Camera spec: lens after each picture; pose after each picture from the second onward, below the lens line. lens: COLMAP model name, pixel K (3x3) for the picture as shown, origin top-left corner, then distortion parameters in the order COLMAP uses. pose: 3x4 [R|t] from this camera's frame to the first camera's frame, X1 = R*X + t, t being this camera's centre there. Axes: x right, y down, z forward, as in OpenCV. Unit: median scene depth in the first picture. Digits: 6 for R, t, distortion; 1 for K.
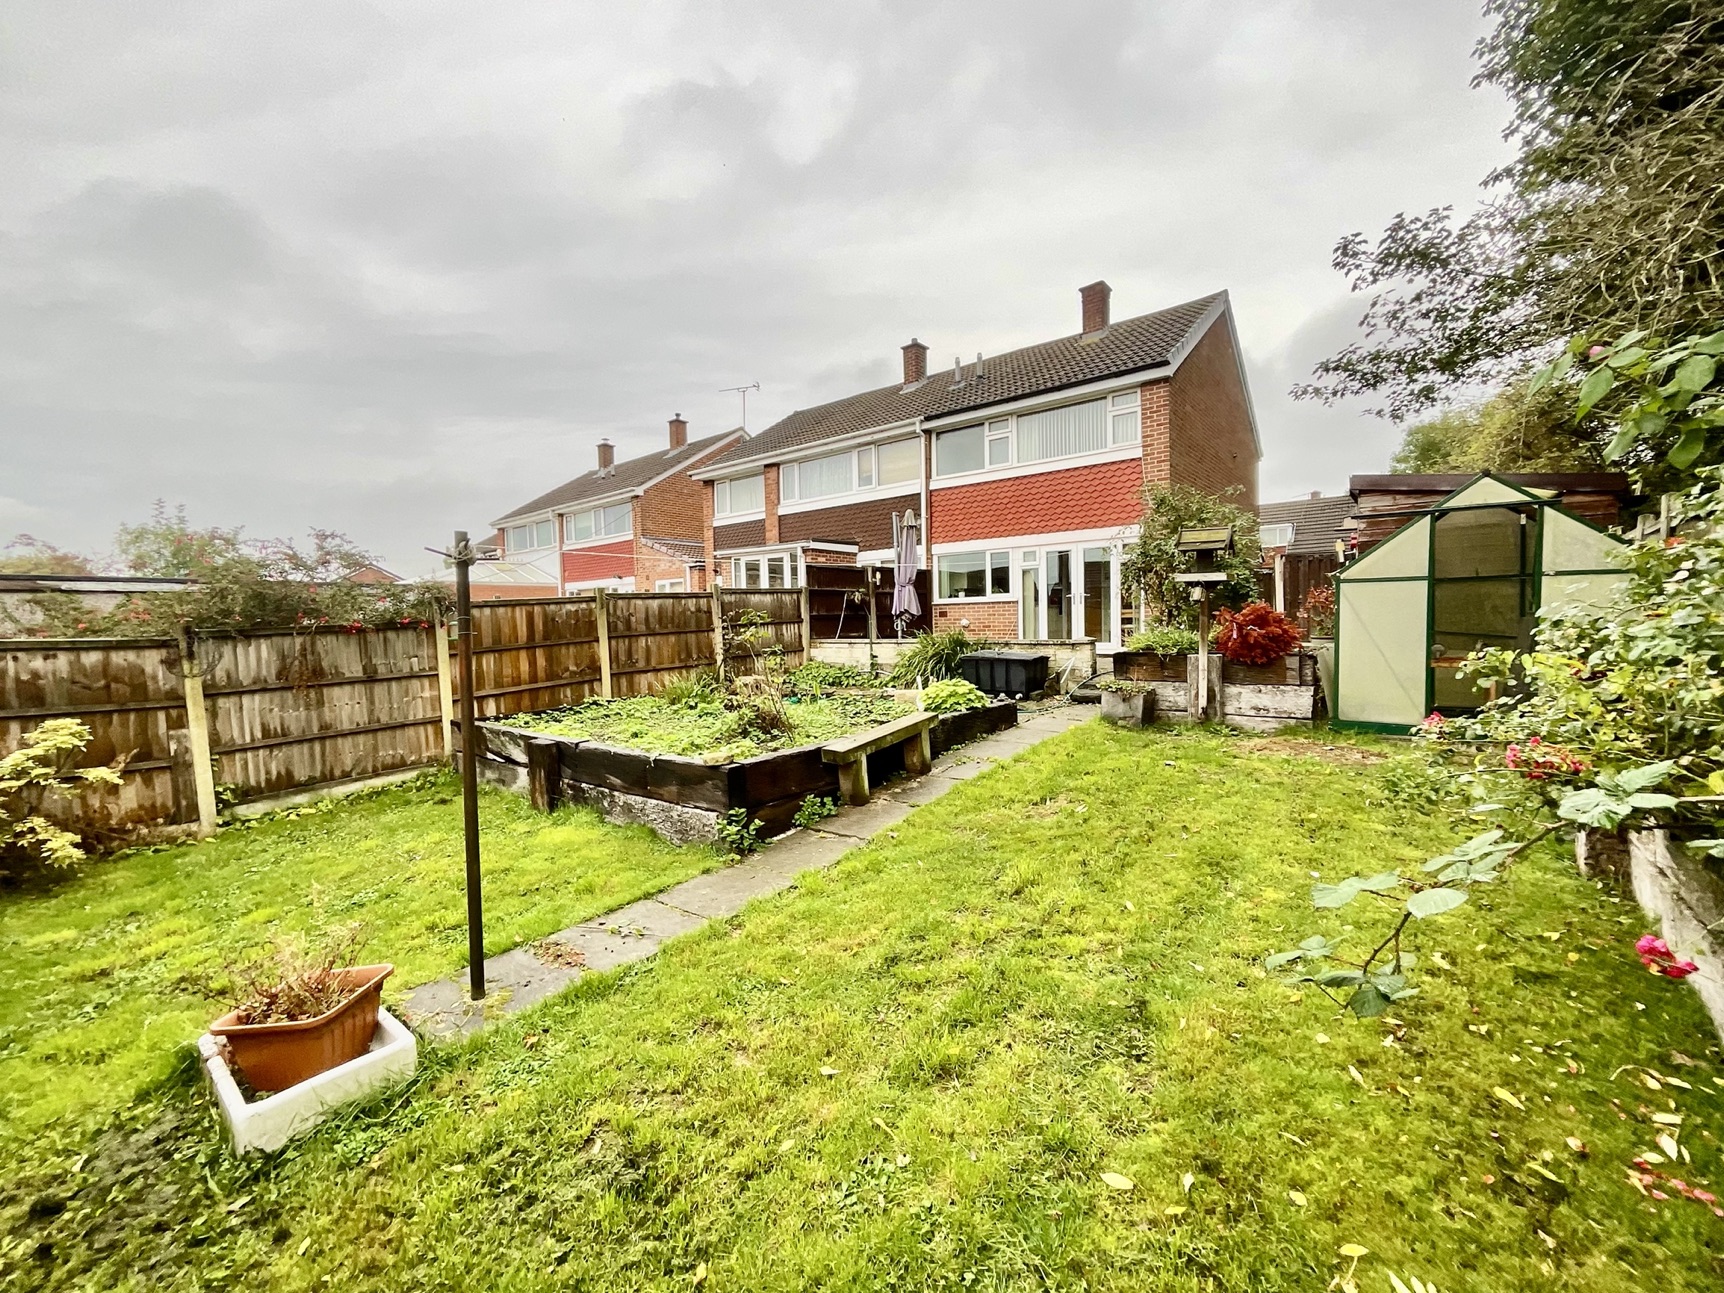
lens RADIAL K [[698.6, 0, 858.8], [0, 698.6, 649.0], [0, 0, 1]] dist [-0.000253, 0.000048]
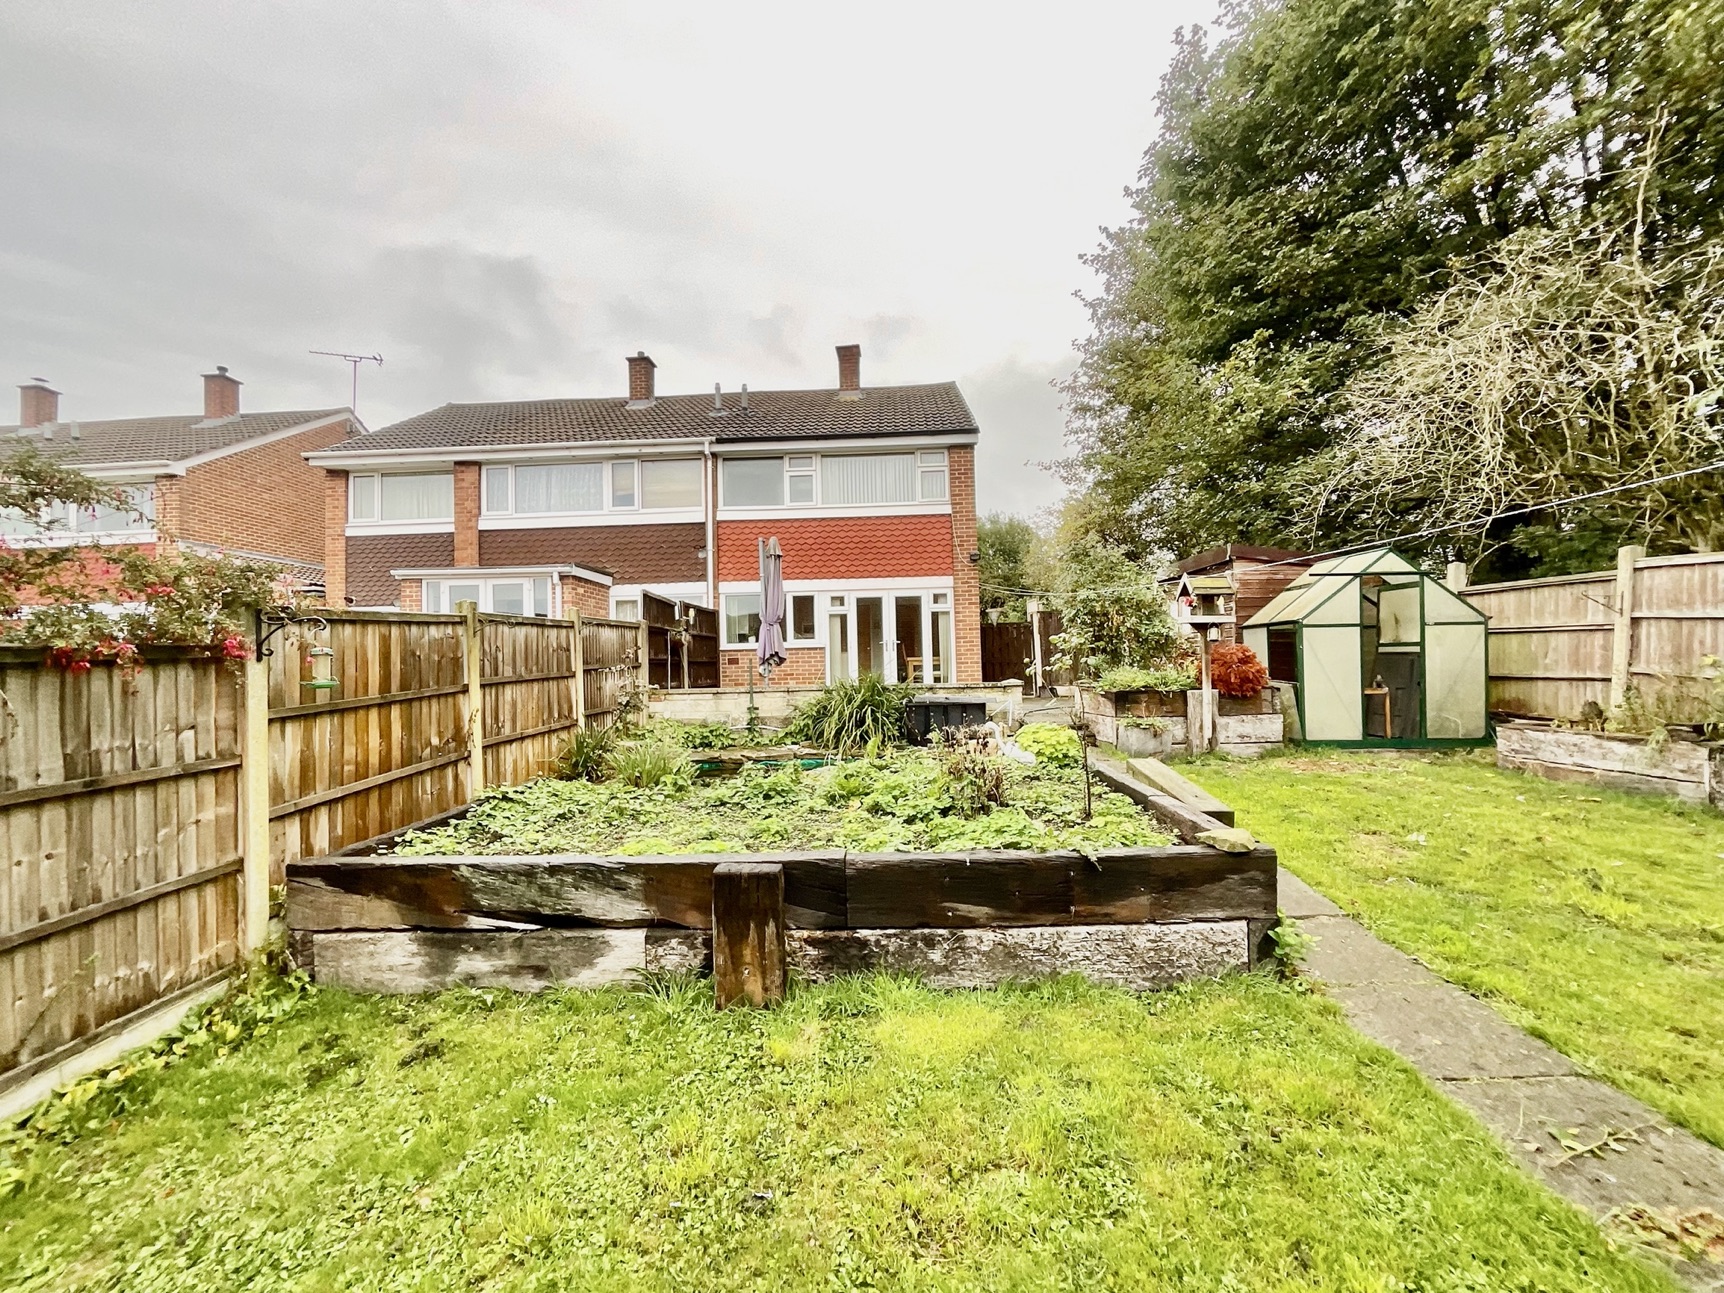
lens RADIAL K [[698.6, 0, 858.8], [0, 698.6, 649.0], [0, 0, 1]] dist [-0.000253, 0.000048]
pose [[0.805035, 0.017989, 0.592954, -0.426334], [0.031062, 0.996891, -0.072416, 0.004902], [-0.592413, 0.076716, 0.801973, 0.311667]]
